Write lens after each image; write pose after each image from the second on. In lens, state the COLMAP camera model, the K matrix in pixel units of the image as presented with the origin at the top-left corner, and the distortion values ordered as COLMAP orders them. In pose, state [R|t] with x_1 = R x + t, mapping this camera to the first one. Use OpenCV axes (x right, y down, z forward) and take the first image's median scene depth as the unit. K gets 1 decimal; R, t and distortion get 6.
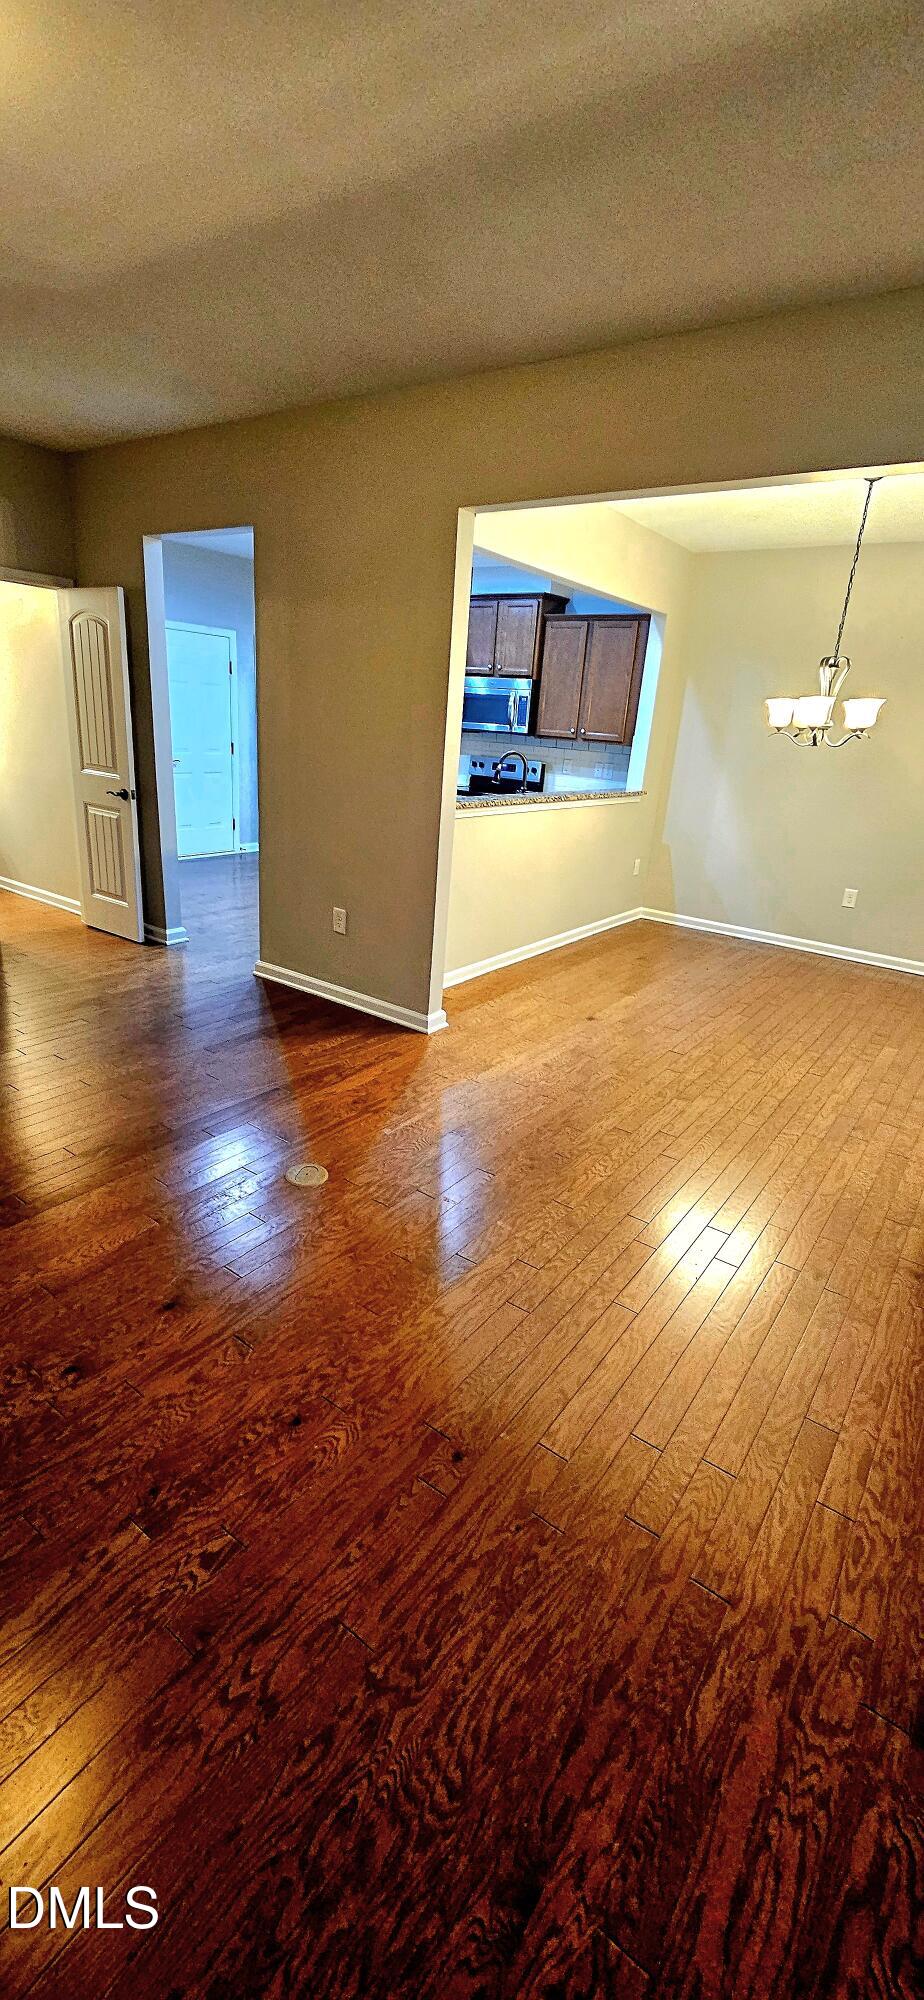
lens RADIAL K [[810.5, 0, 452.3], [0, 810.5, 1014.1], [0, 0, 1]] dist [0.001689, -0.000143]
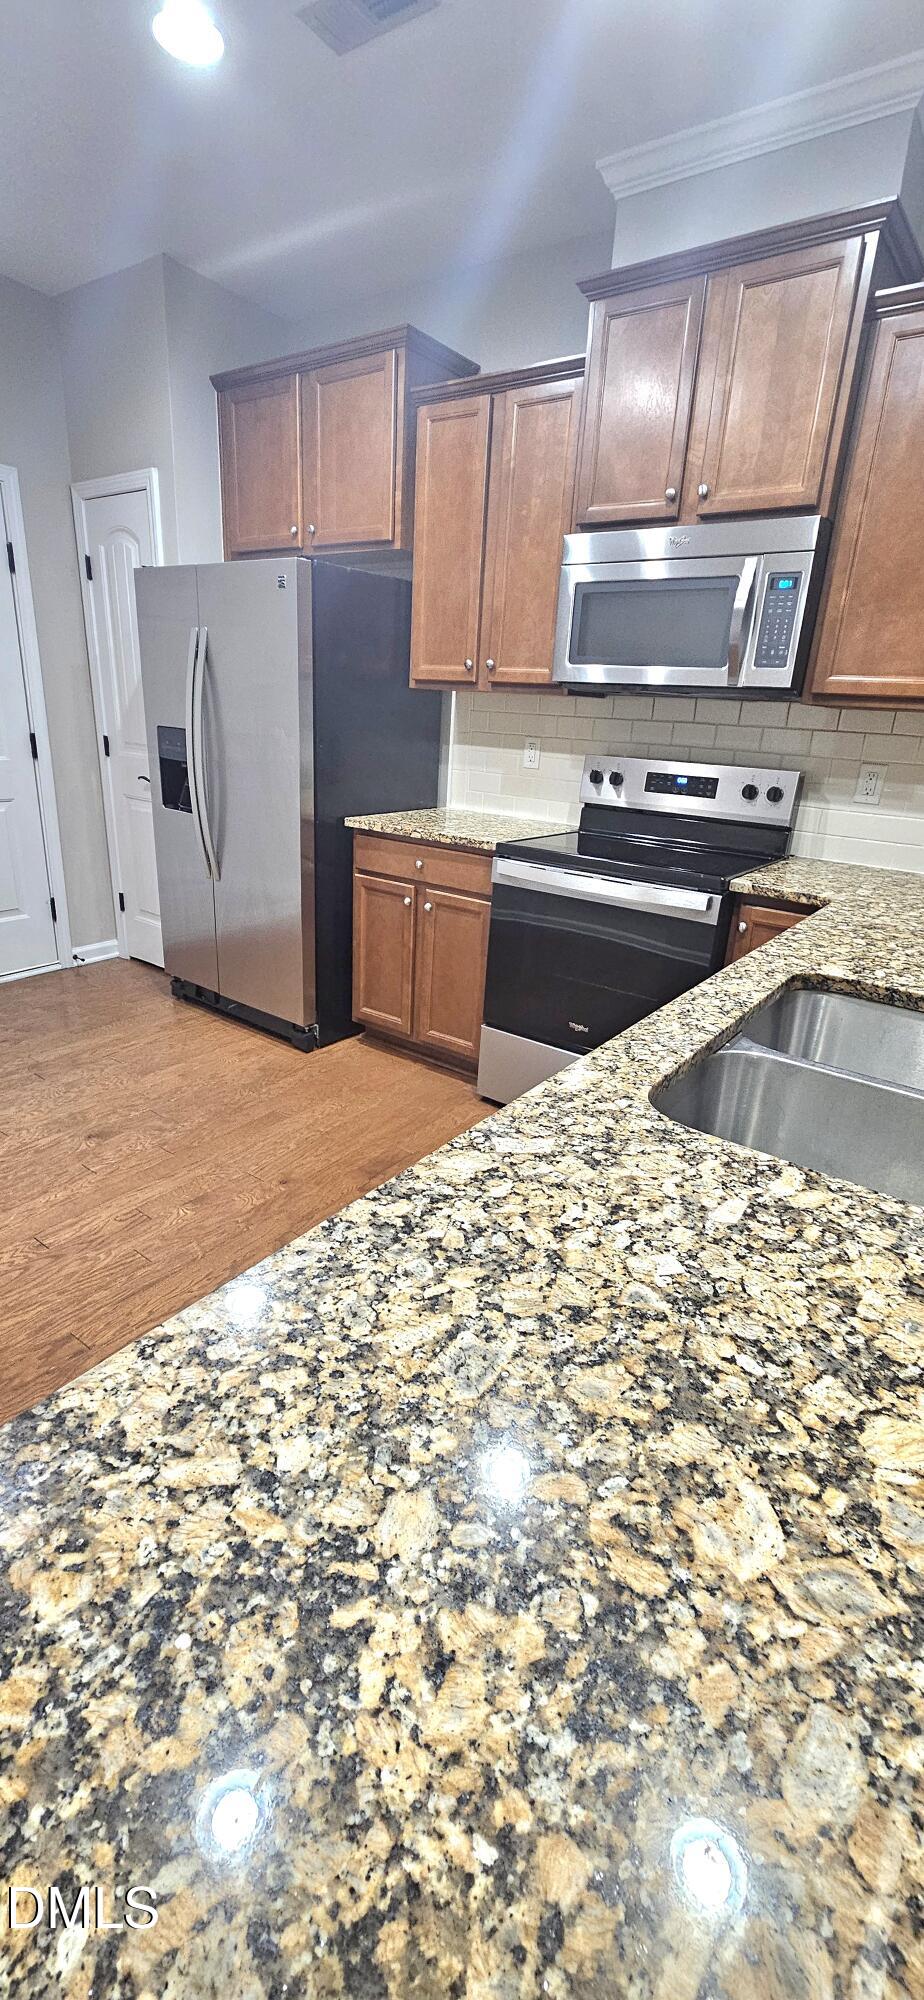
lens RADIAL K [[820.5, 0, 454.0], [0, 820.5, 1009.6], [0, 0, 1]] dist [0.001219, -0.000204]
pose [[0.999823, -0.015522, -0.010623, -0.070942], [0.015599, 0.999852, 0.007197, -0.359919], [0.010510, -0.007362, 0.999918, 1.085051]]
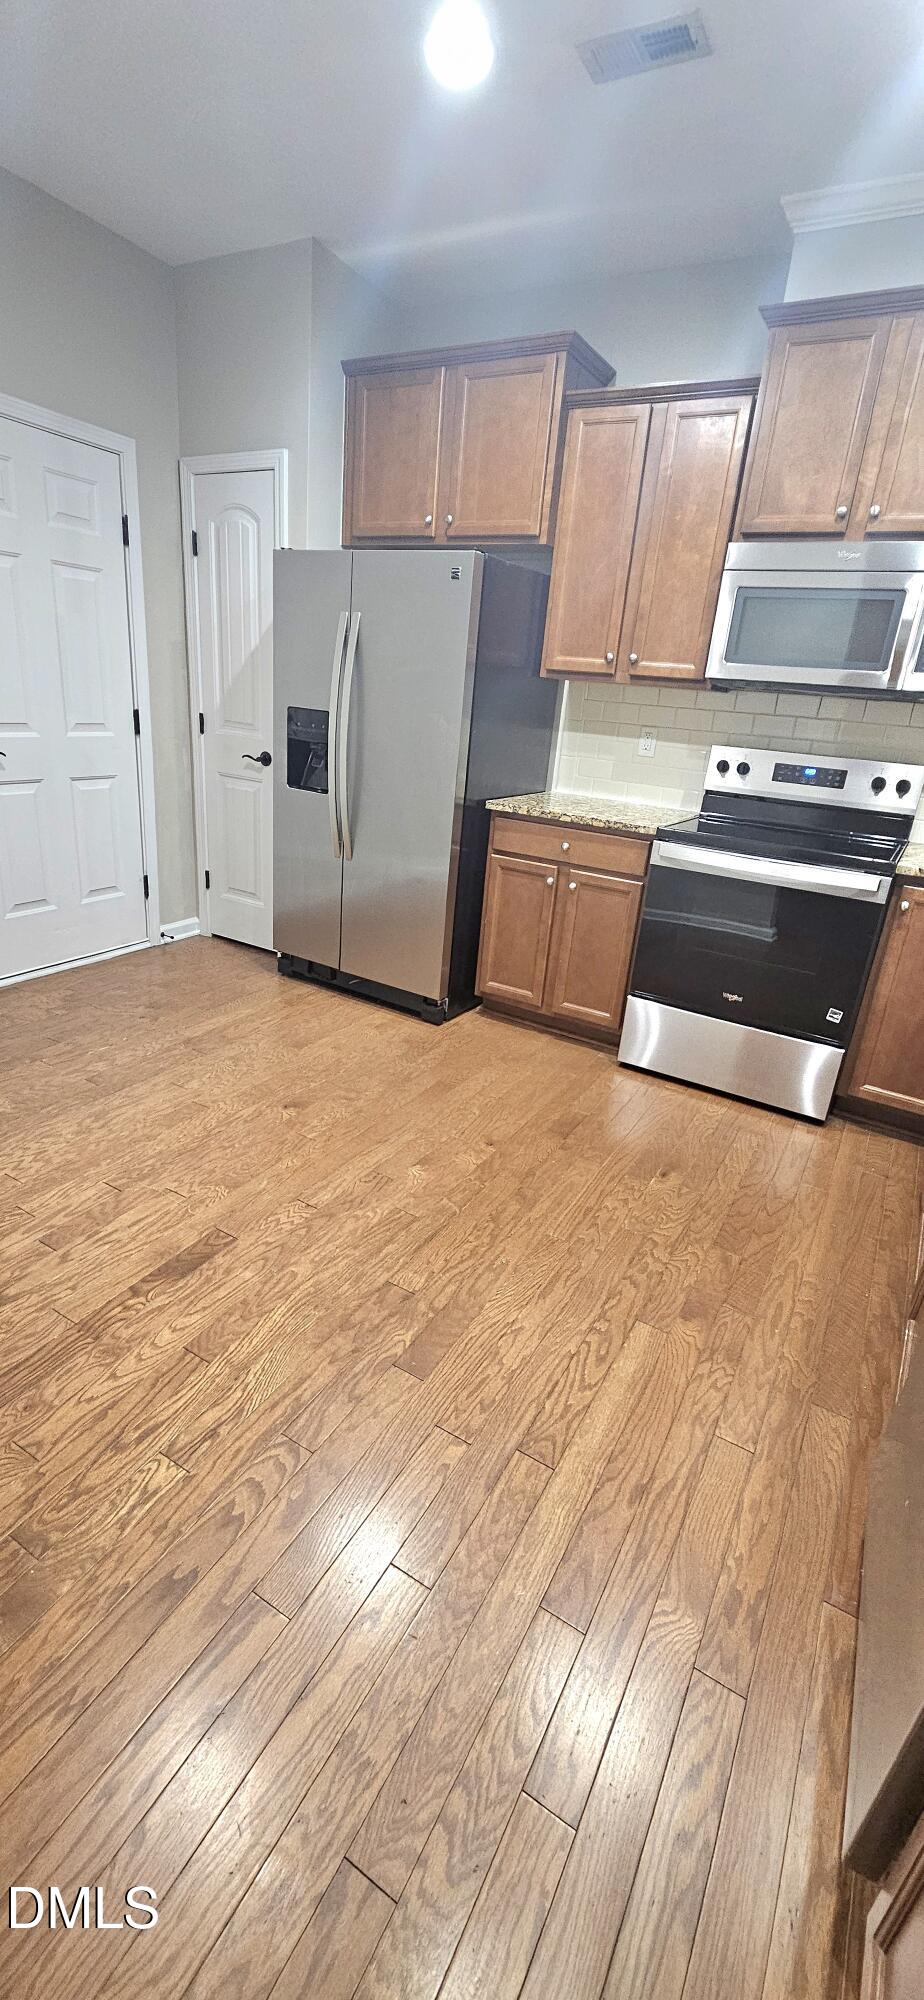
lens RADIAL K [[820.5, 0, 454.0], [0, 820.5, 1009.6], [0, 0, 1]] dist [0.001219, -0.000204]
pose [[0.995432, -0.026977, 0.091584, -0.282493], [0.023702, 0.999046, 0.036669, -0.360905], [-0.092486, -0.034331, 0.995122, 1.048312]]
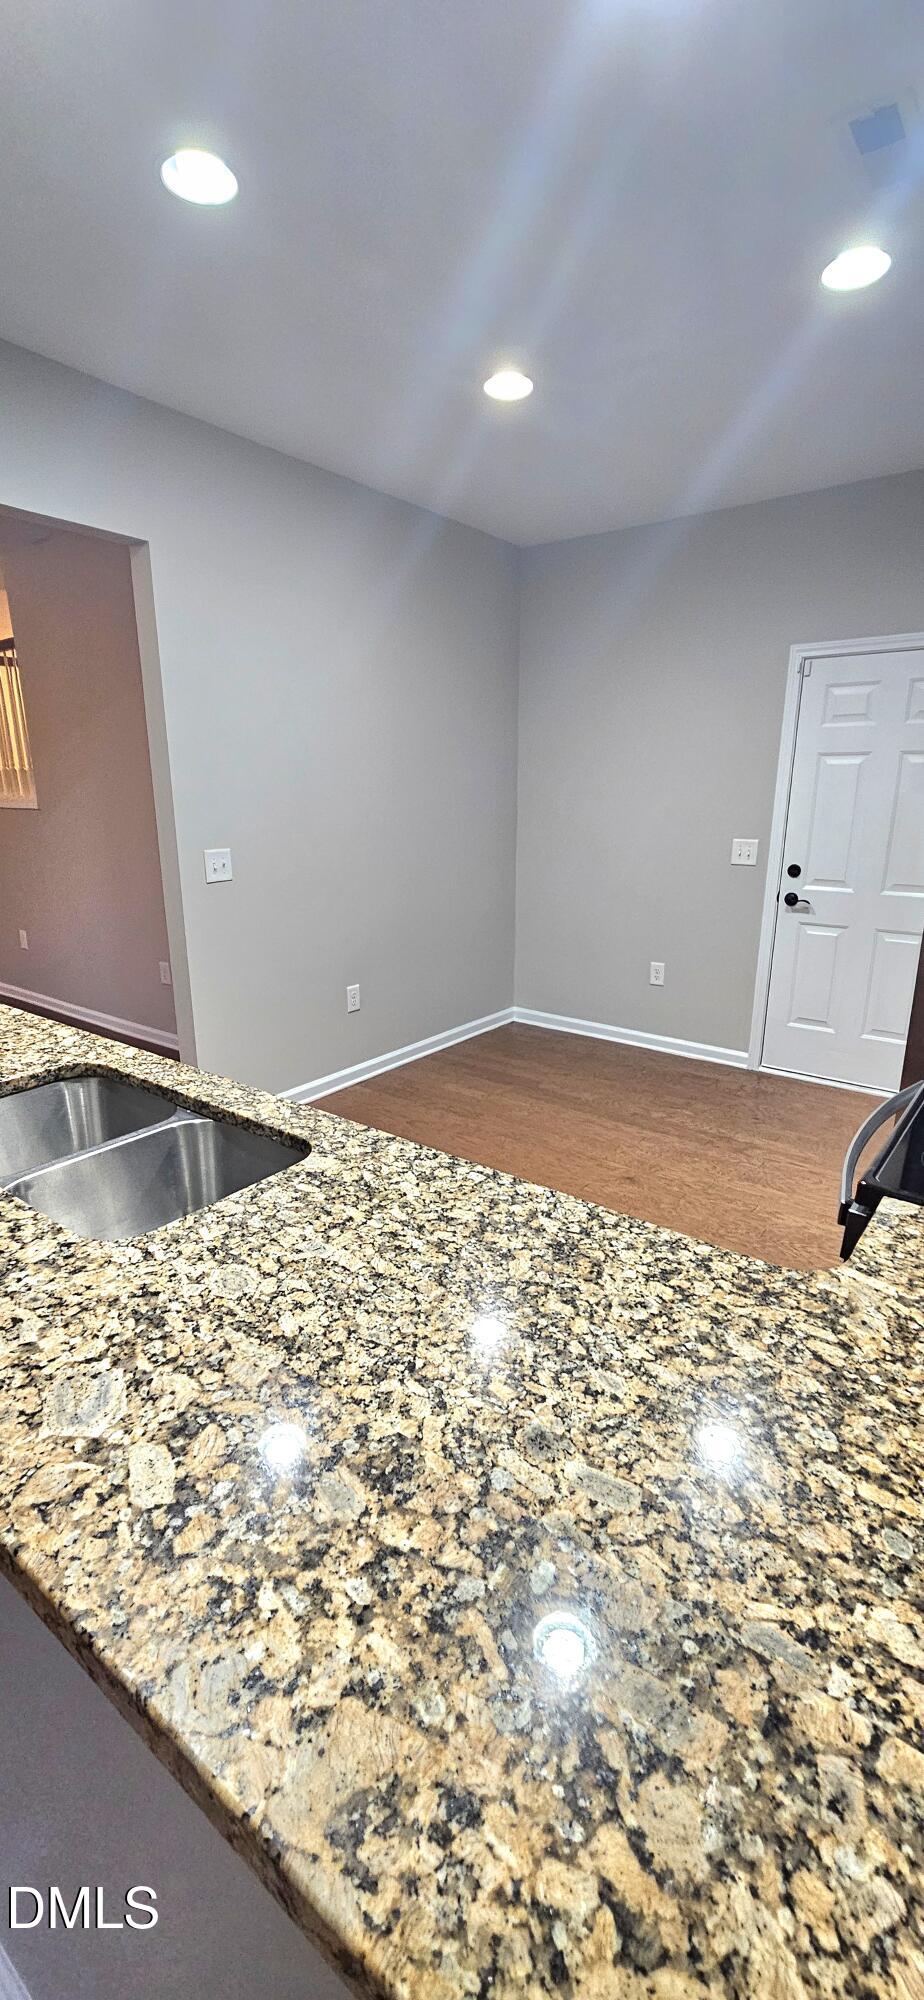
lens RADIAL K [[820.5, 0, 454.0], [0, 820.5, 1009.6], [0, 0, 1]] dist [0.001219, -0.000204]
pose [[-0.022430, 0.194276, -0.980690, 0.385876], [-0.346759, 0.918531, 0.189893, -0.502717], [0.937686, 0.344323, 0.046765, 1.460032]]
